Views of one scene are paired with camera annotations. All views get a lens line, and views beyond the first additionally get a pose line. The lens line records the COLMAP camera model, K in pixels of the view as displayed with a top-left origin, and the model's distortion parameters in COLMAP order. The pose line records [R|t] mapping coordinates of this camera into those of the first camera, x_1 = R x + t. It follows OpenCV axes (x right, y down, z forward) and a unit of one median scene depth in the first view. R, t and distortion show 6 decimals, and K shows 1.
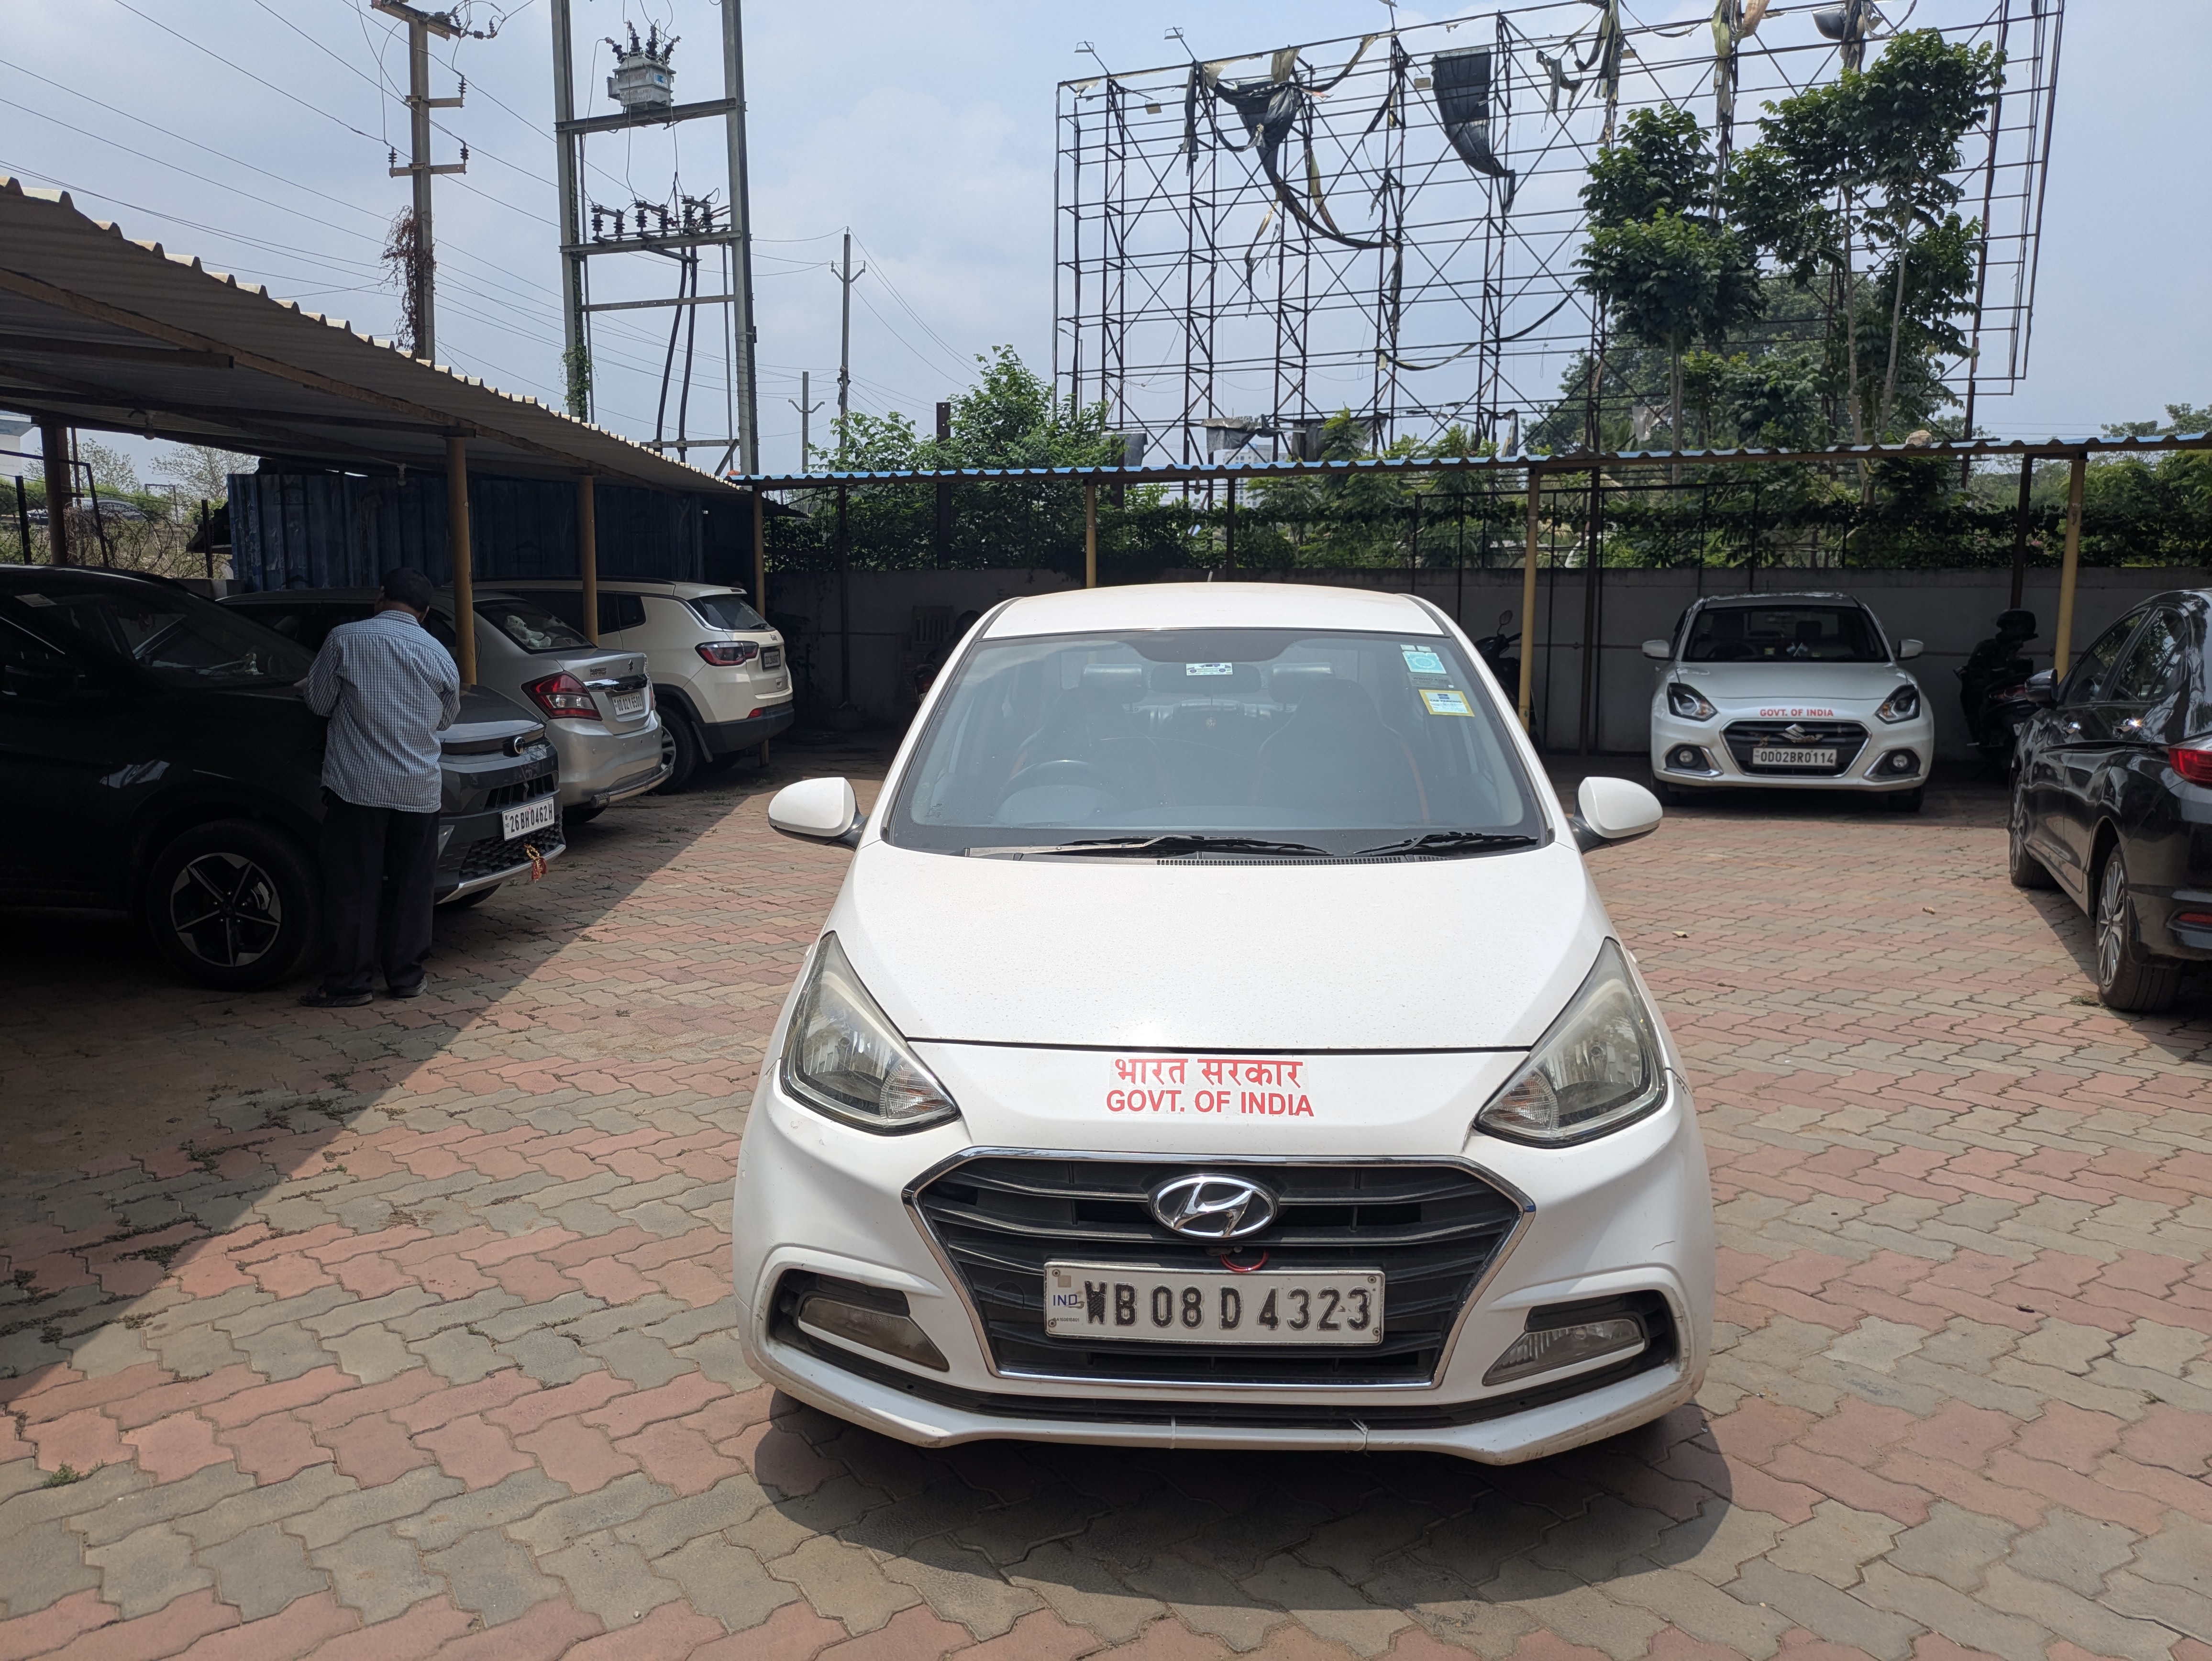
lens RADIAL K [[1652.1, 0, 1106.0], [0, 1652.1, 830.5], [0, 0, 1]] dist [0.070112, -0.104292]
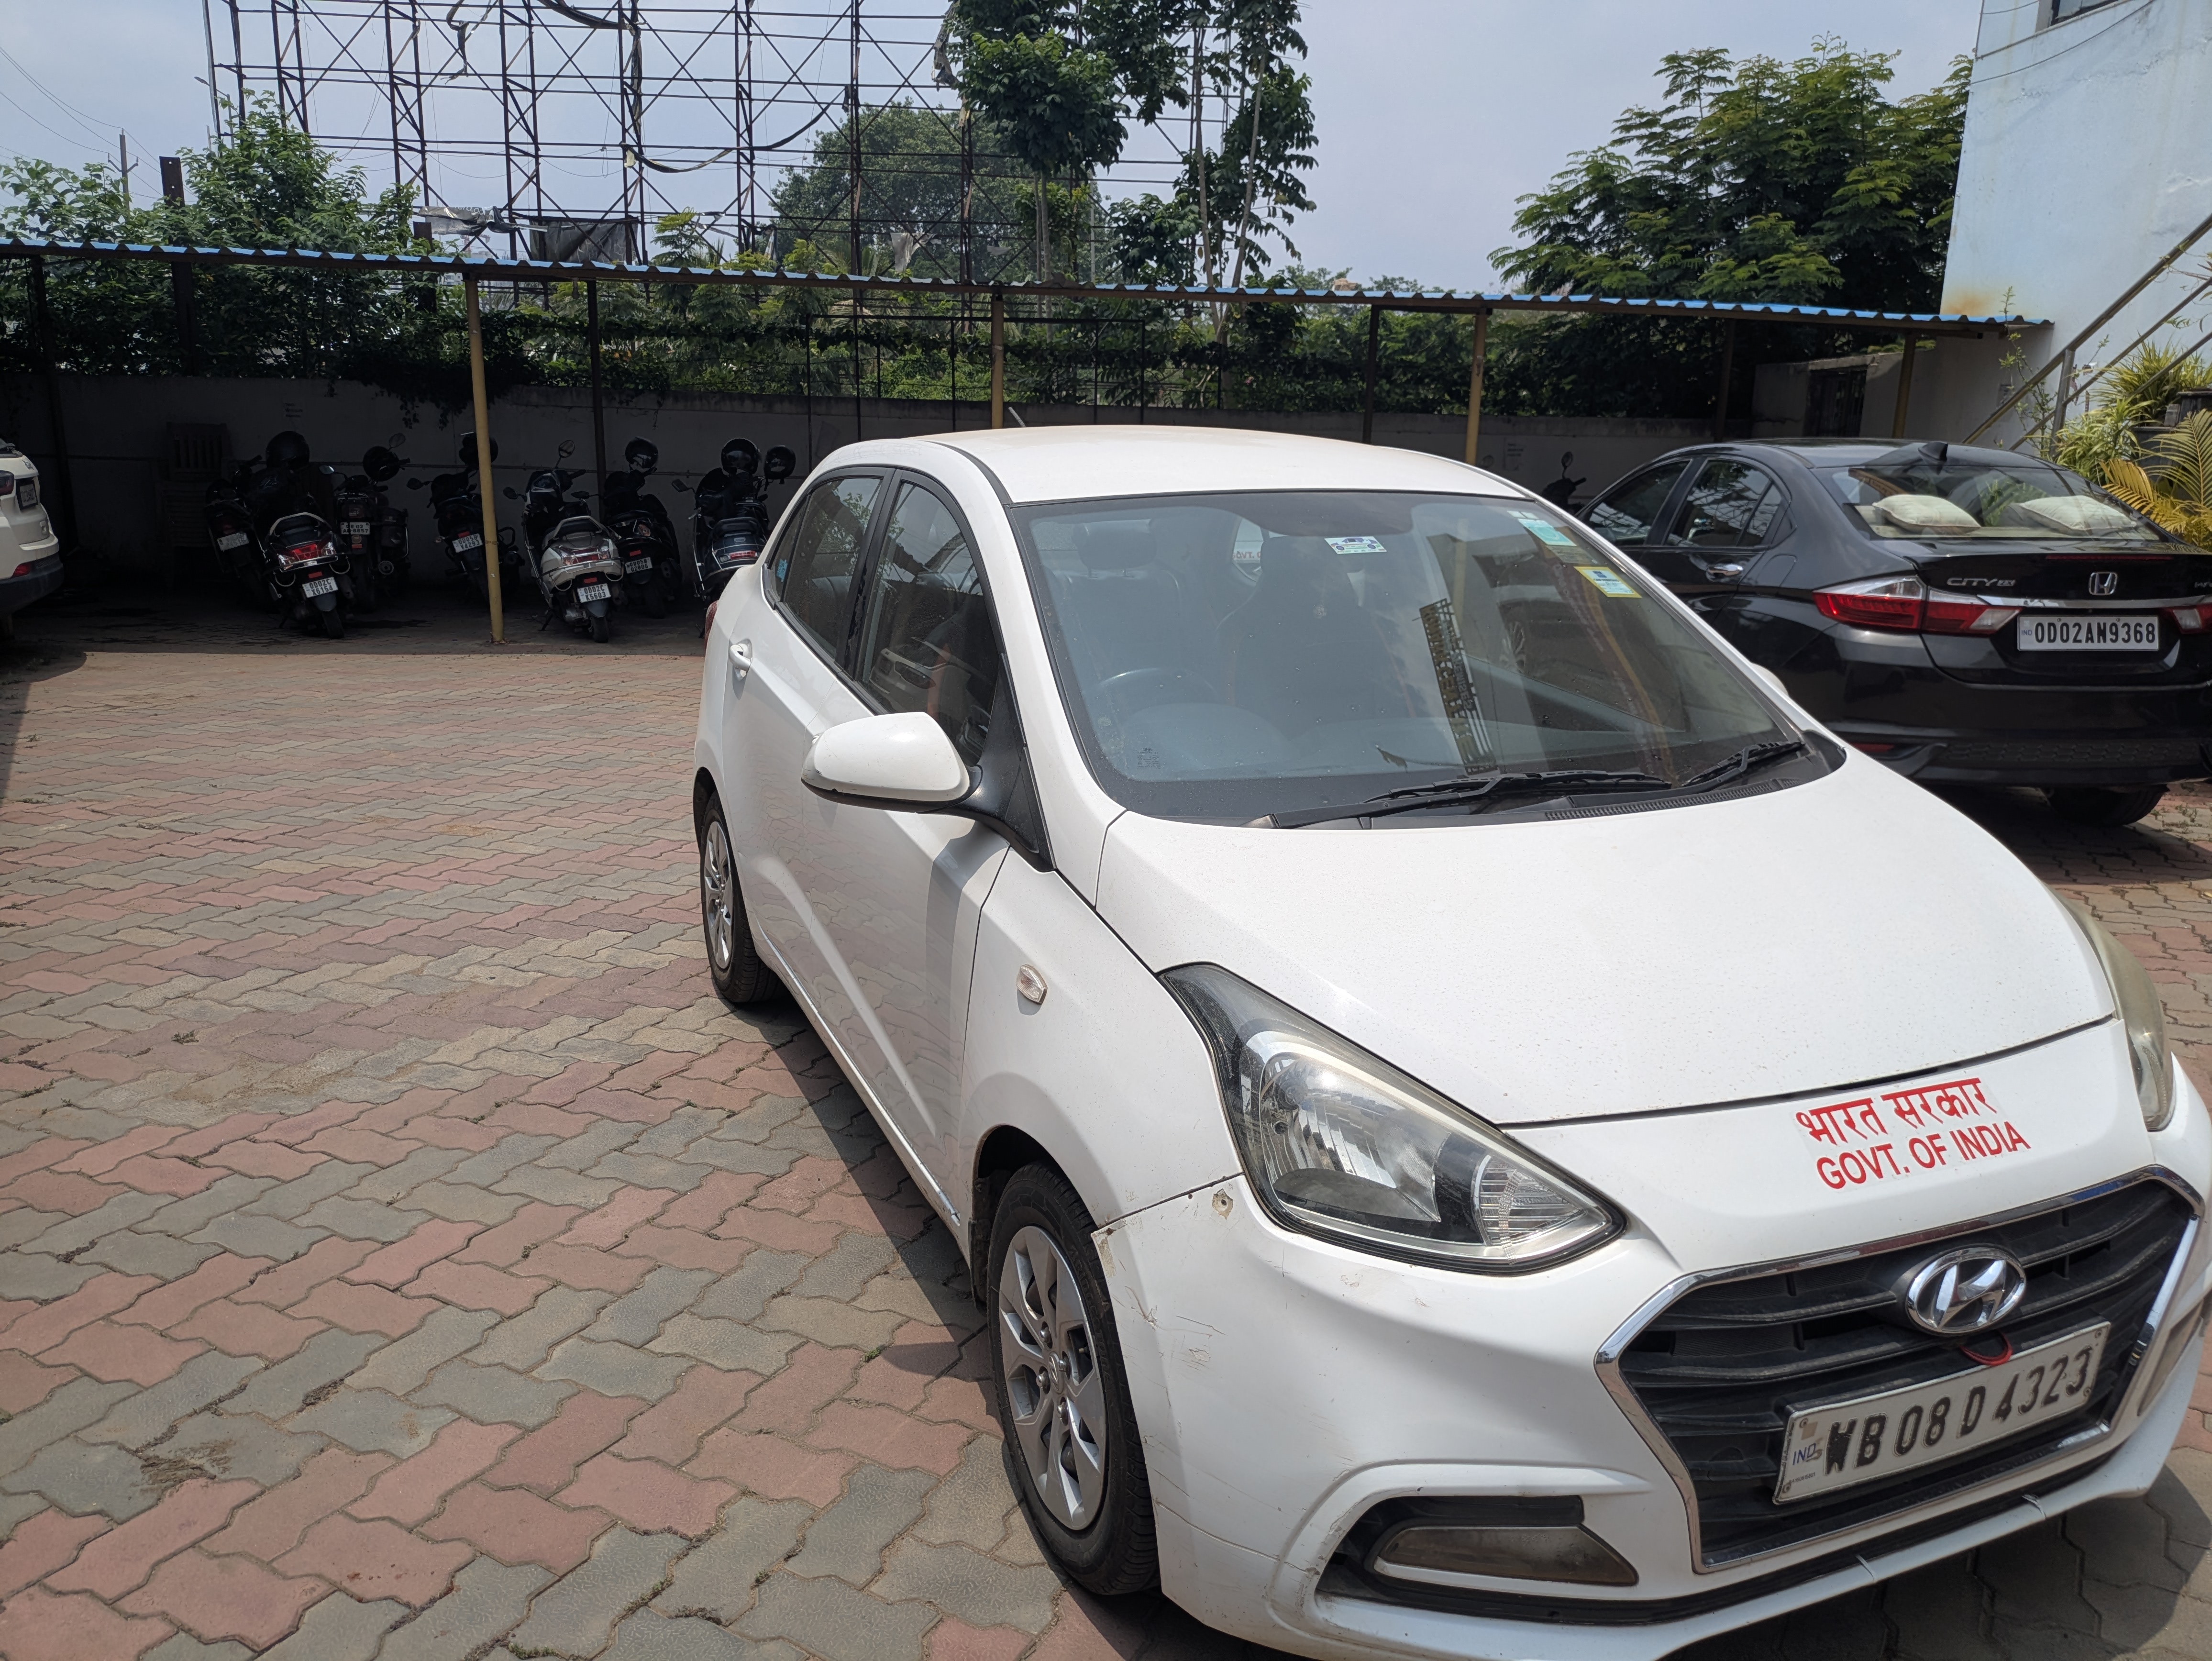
lens RADIAL K [[1635.9, 0, 1106.0], [0, 1635.9, 830.5], [0, 0, 1]] dist [0.034346, -0.033101]
pose [[0.883095, -0.093530, 0.459778, -0.111166], [0.044898, 0.992278, 0.115620, -0.015827], [-0.467042, -0.081460, 0.880475, 0.097685]]
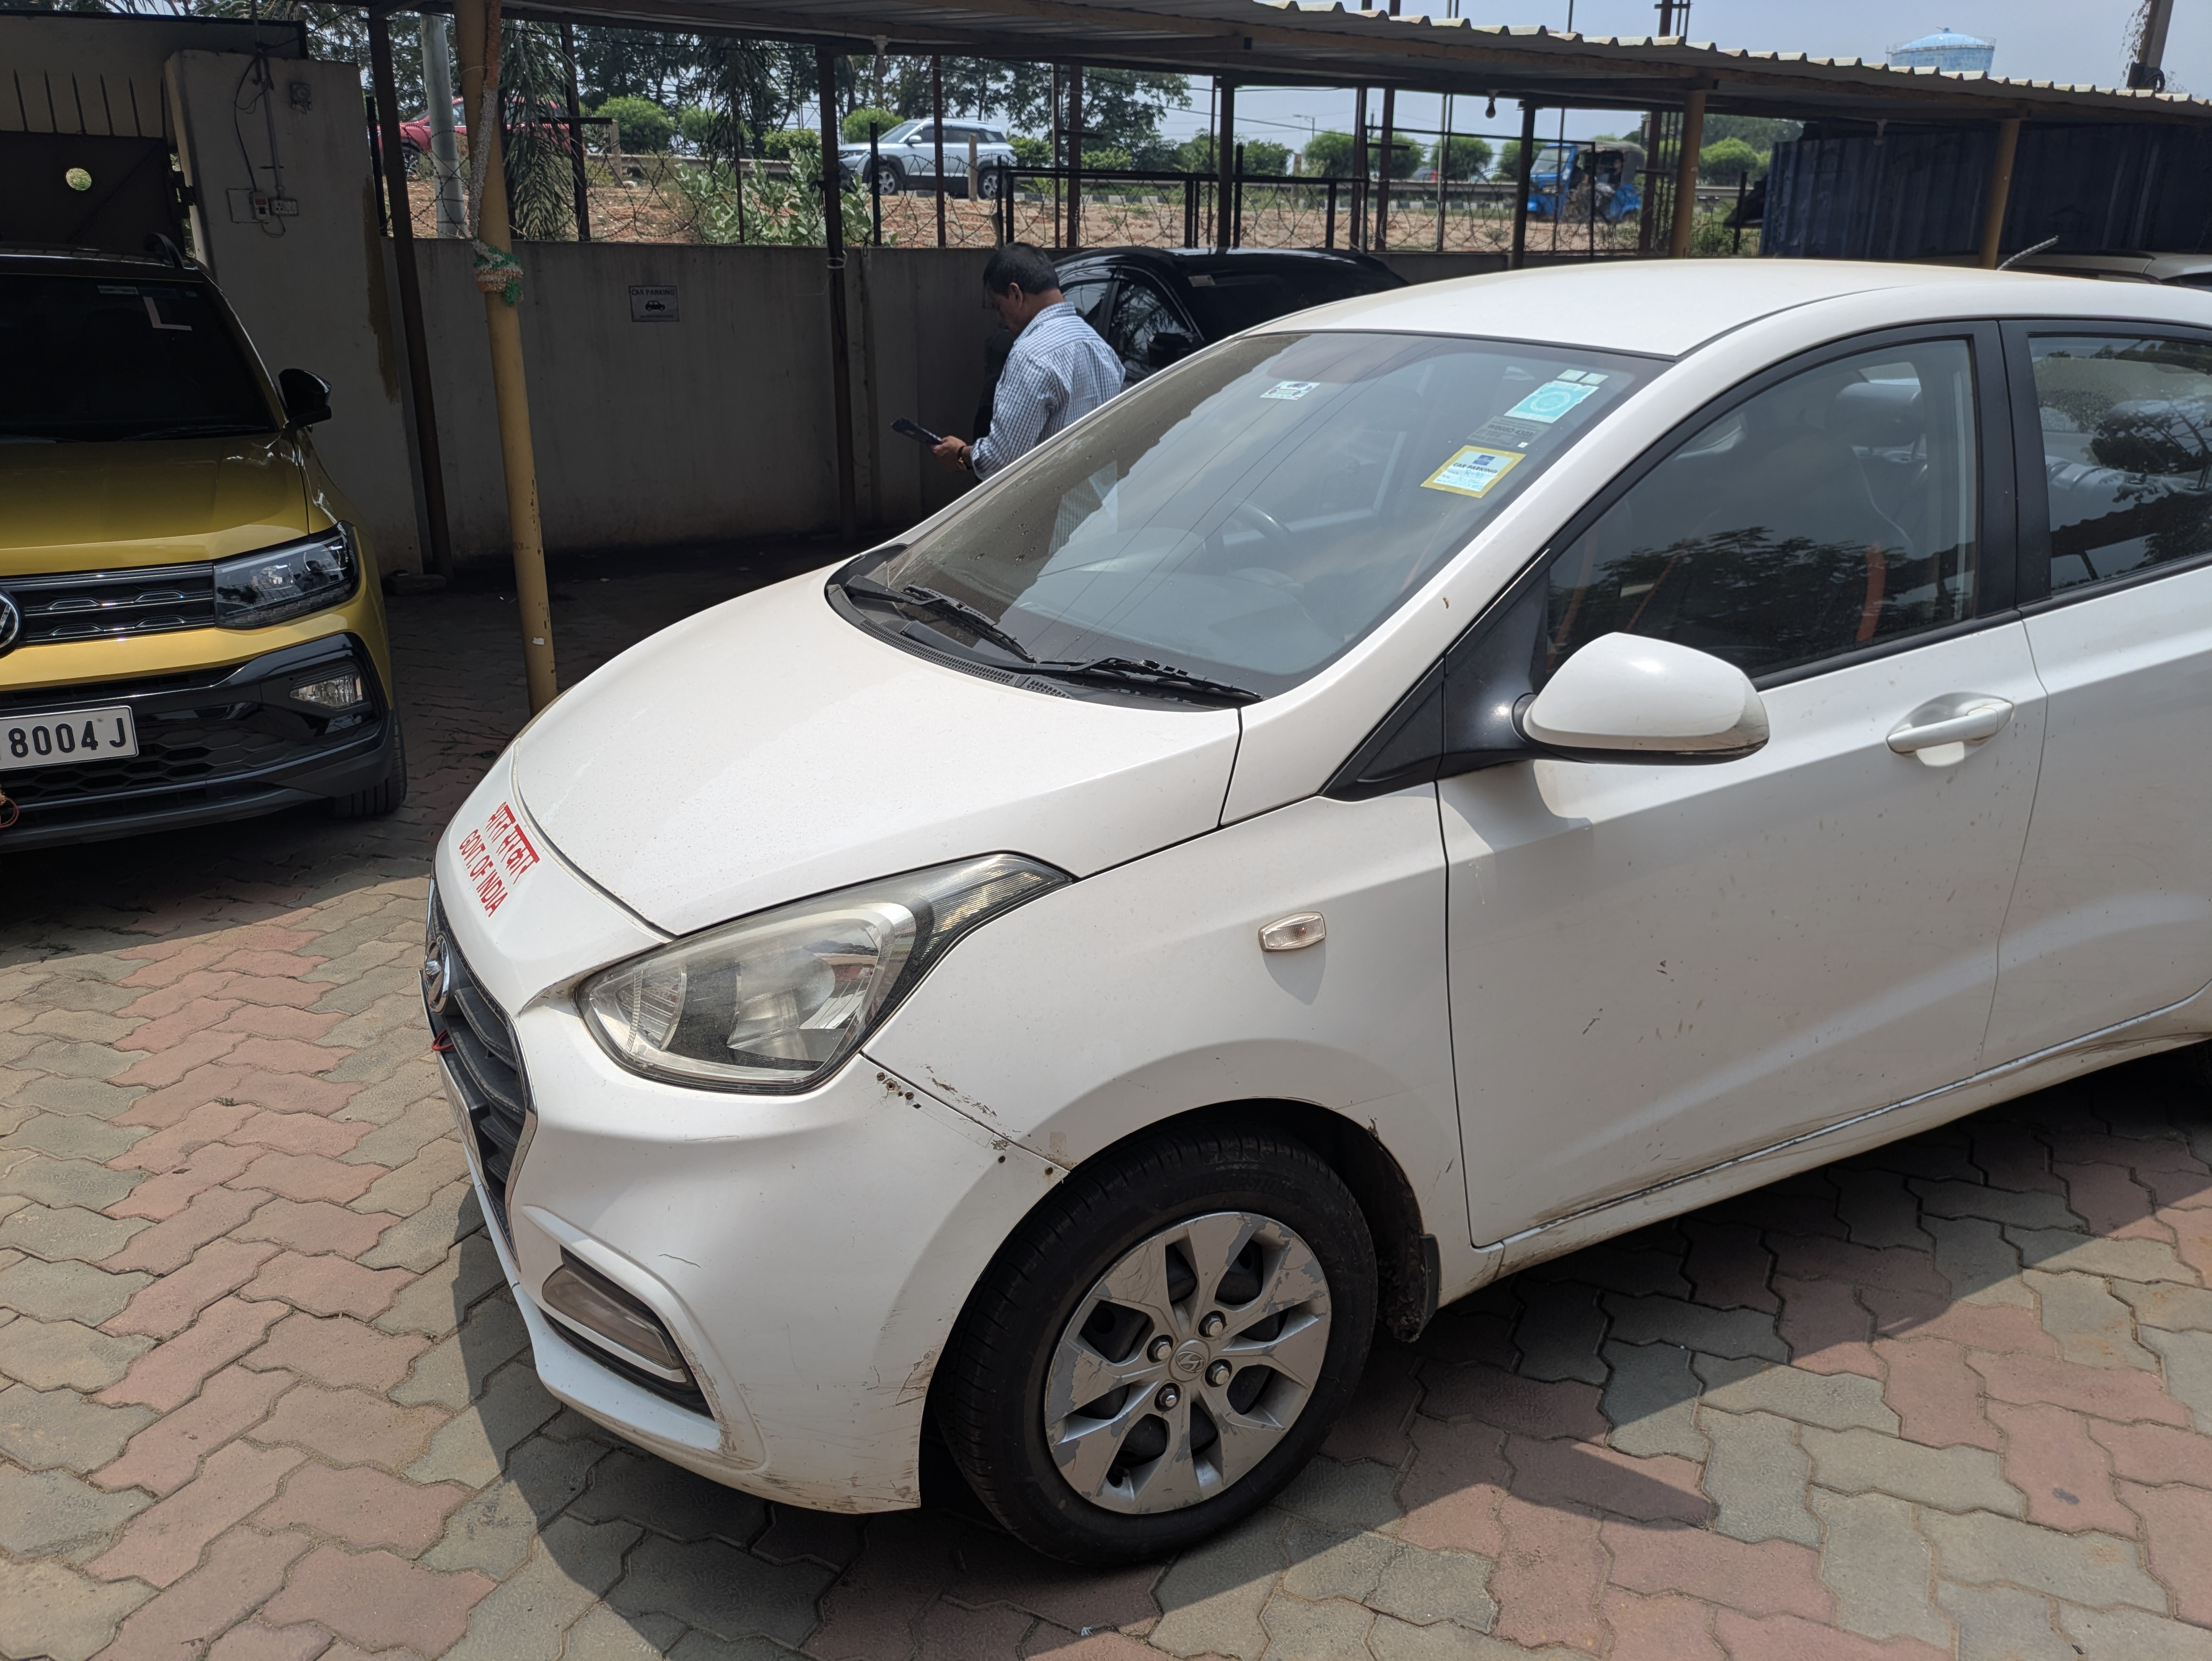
lens RADIAL K [[1635.9, 0, 1106.0], [0, 1635.9, 830.5], [0, 0, 1]] dist [0.034346, -0.033101]
pose [[0.520801, 0.274472, -0.808351, 0.180159], [-0.118430, 0.960977, 0.249994, -0.022702], [0.845423, -0.034465, 0.532984, 0.151710]]
